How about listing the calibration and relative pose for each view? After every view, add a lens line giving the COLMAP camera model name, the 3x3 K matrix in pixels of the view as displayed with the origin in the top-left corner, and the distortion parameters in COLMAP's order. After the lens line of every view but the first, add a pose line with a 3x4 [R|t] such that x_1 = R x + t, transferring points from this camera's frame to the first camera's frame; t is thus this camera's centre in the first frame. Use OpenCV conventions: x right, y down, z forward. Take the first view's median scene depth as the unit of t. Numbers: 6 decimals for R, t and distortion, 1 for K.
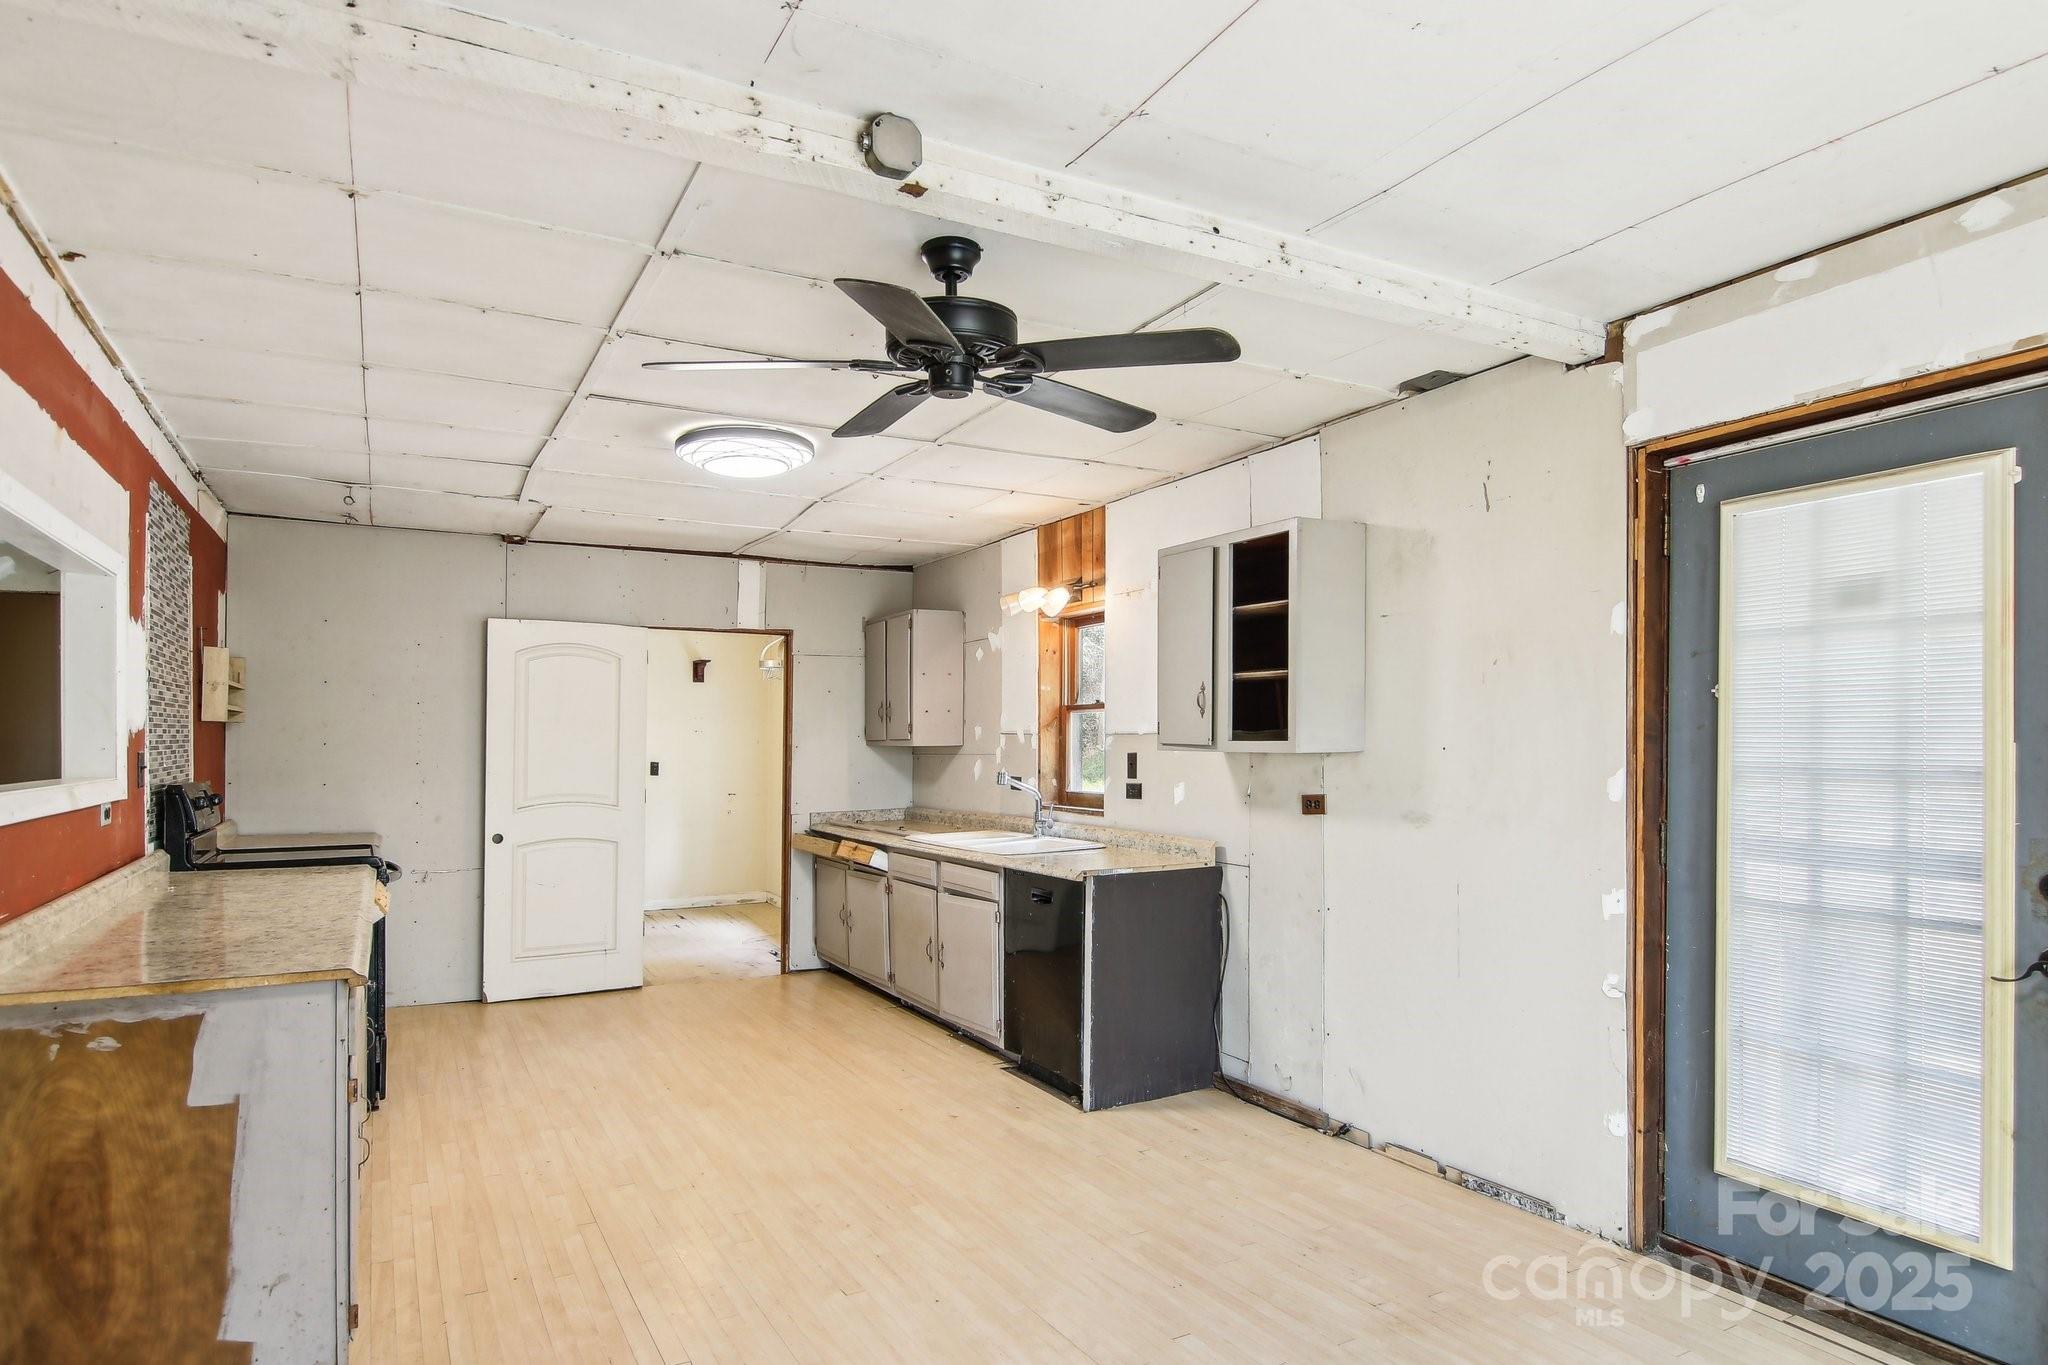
lens RADIAL K [[1166.9, 0, 1017.2], [0, 1166.9, 740.4], [0, 0, 1]] dist [0.006685, -0.019285]
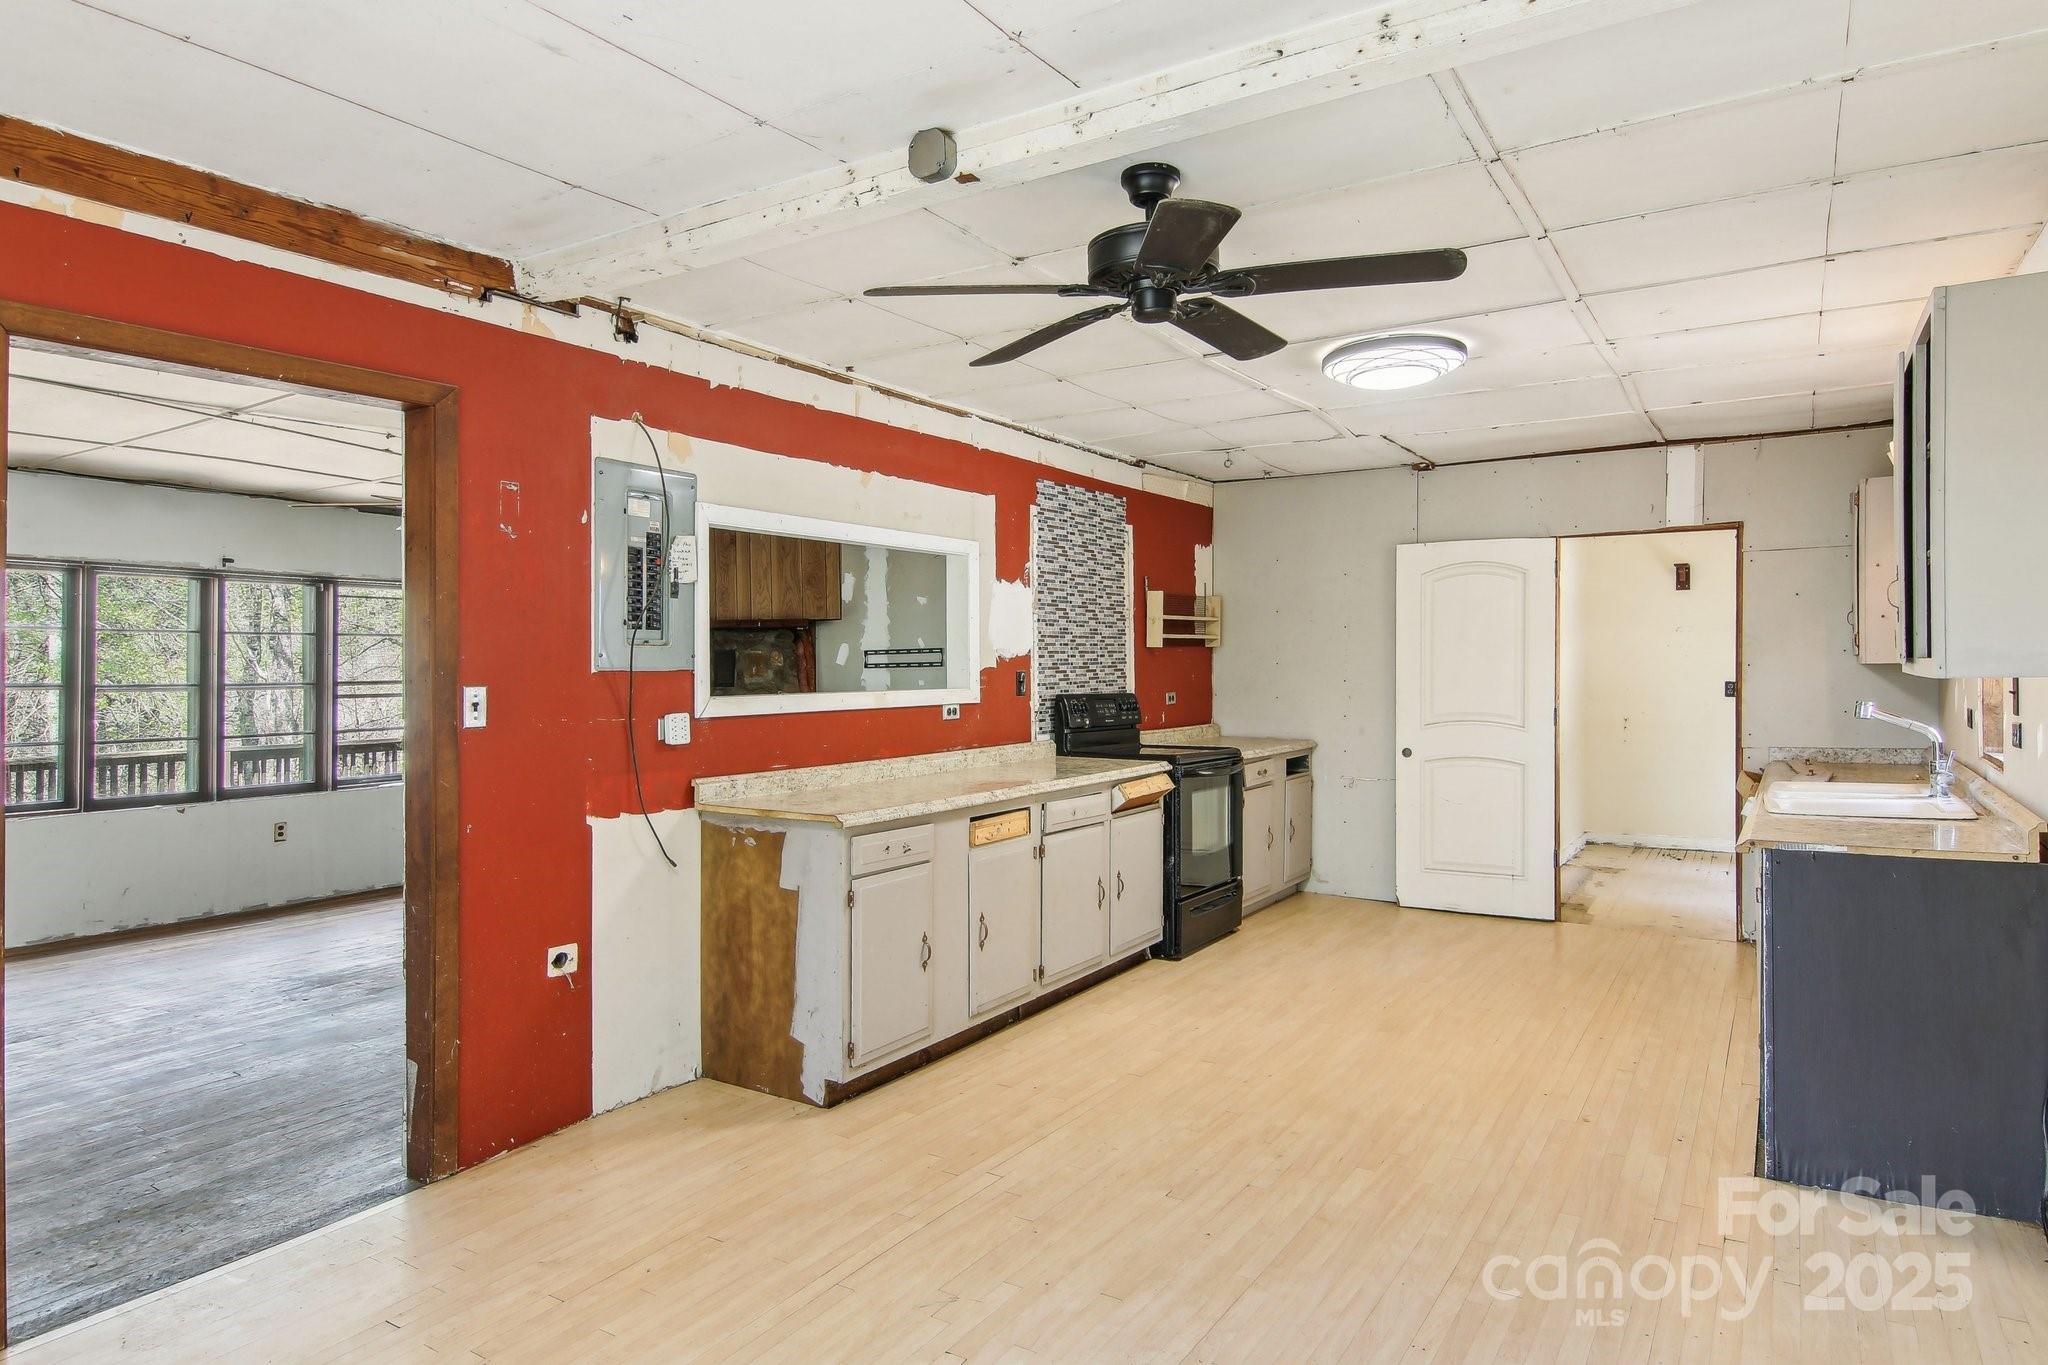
lens RADIAL K [[1198.0, 0, 1024.2], [0, 1198.0, 668.3], [0, 0, 1]] dist [0.031266, -0.032123]
pose [[0.481573, -0.000252, -0.876406, 0.613763], [0.008480, 0.999954, 0.004373, -0.000383], [0.876365, -0.009538, 0.481553, 0.314335]]
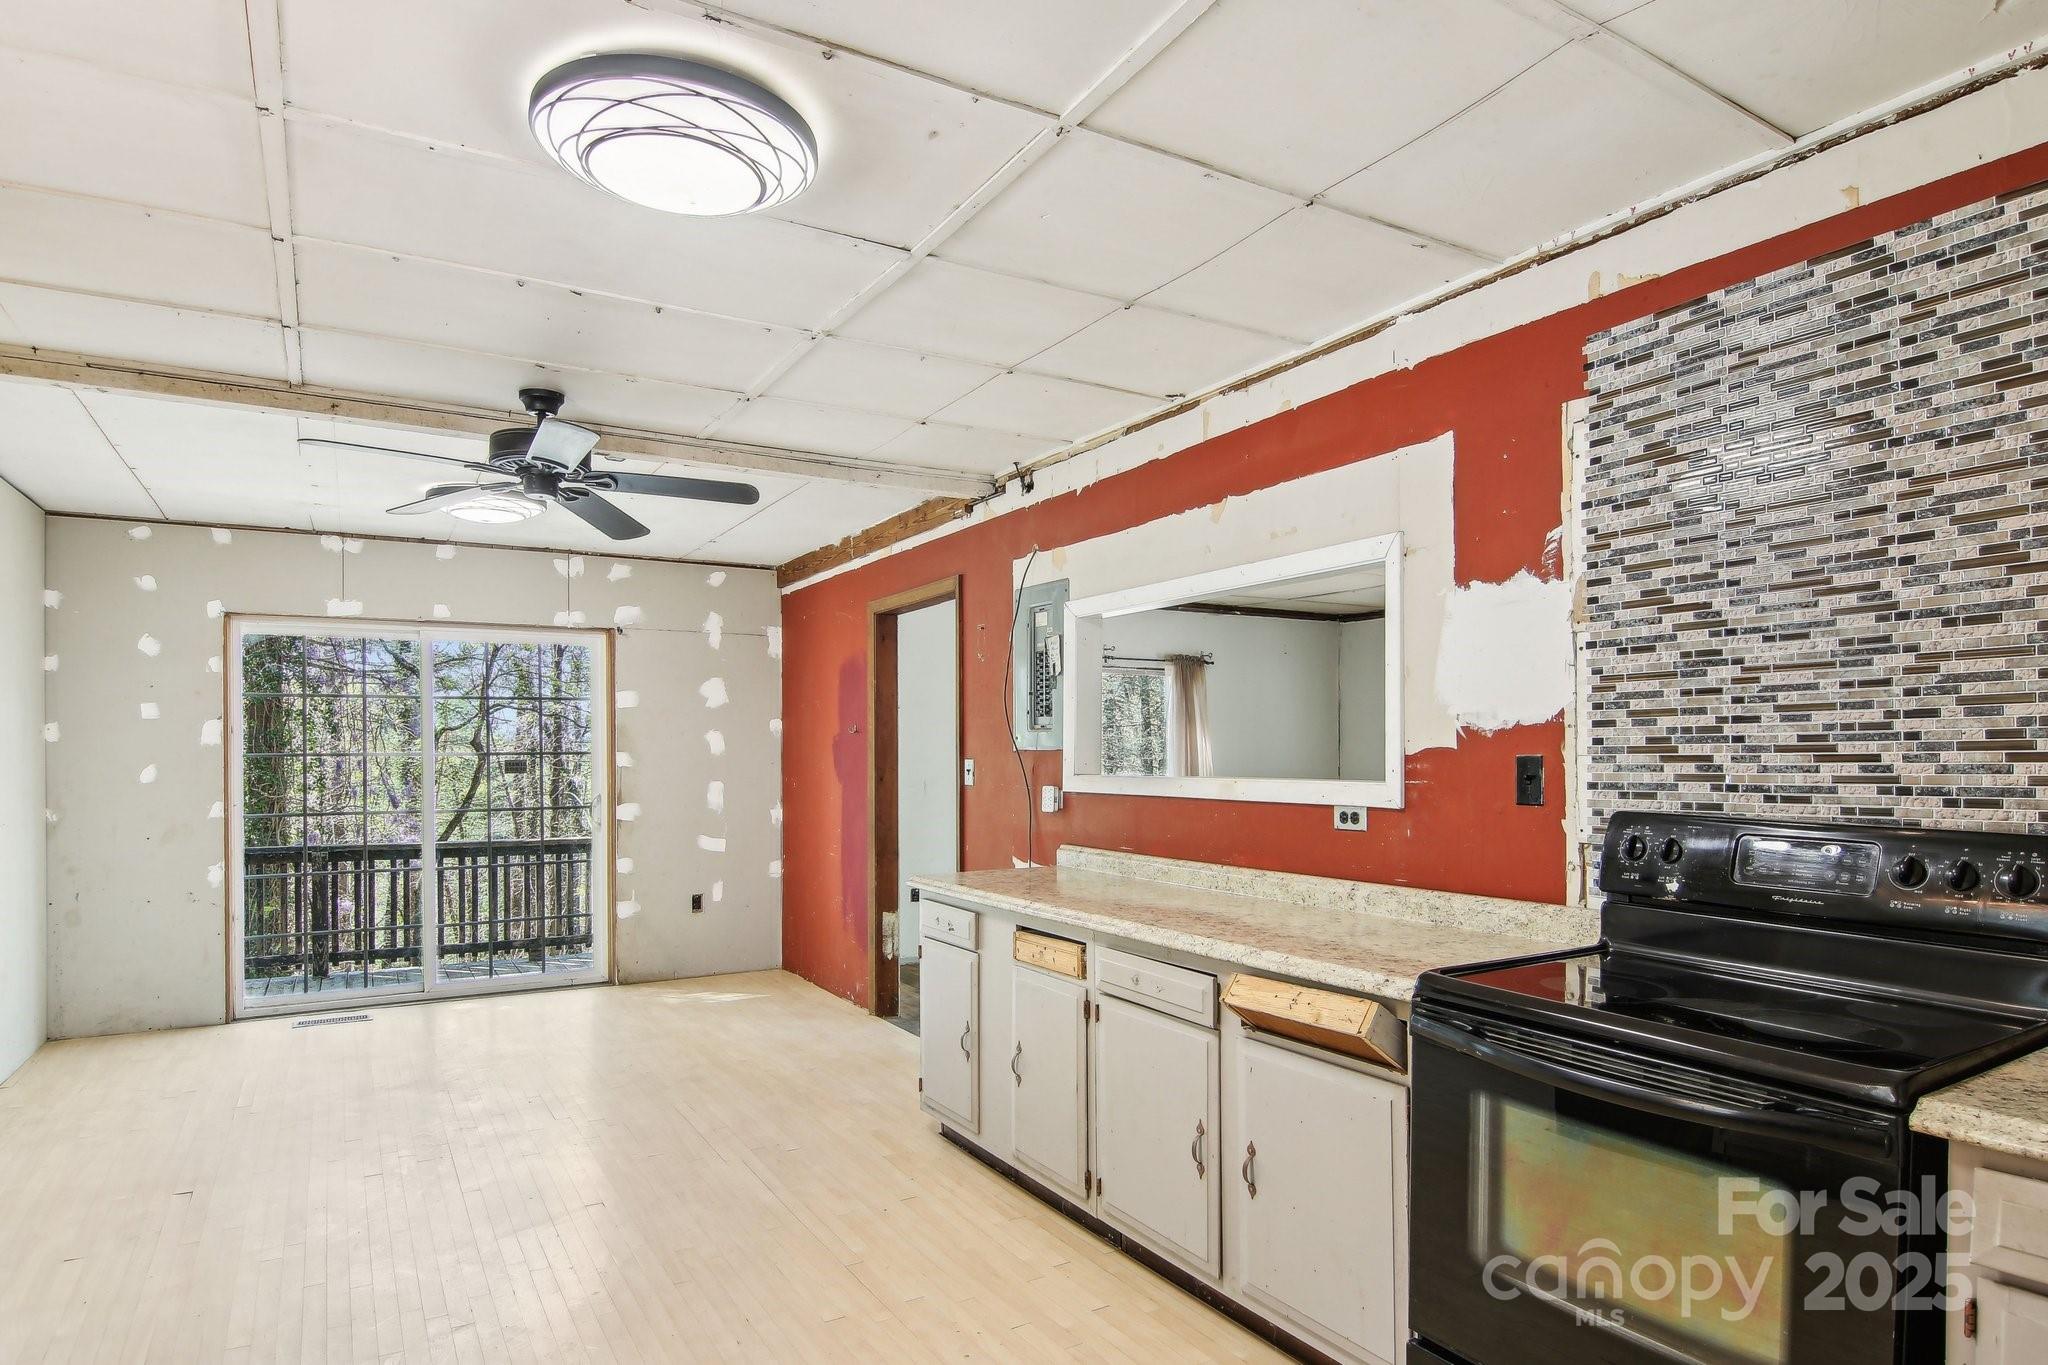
lens RADIAL K [[1166.9, 0, 1017.2], [0, 1166.9, 740.4], [0, 0, 1]] dist [0.006685, -0.019285]
pose [[-0.999429, 0.008383, -0.032720, -0.456180], [0.008669, 0.999925, -0.008637, 0.004261], [0.032645, -0.008916, -0.999427, 1.876832]]
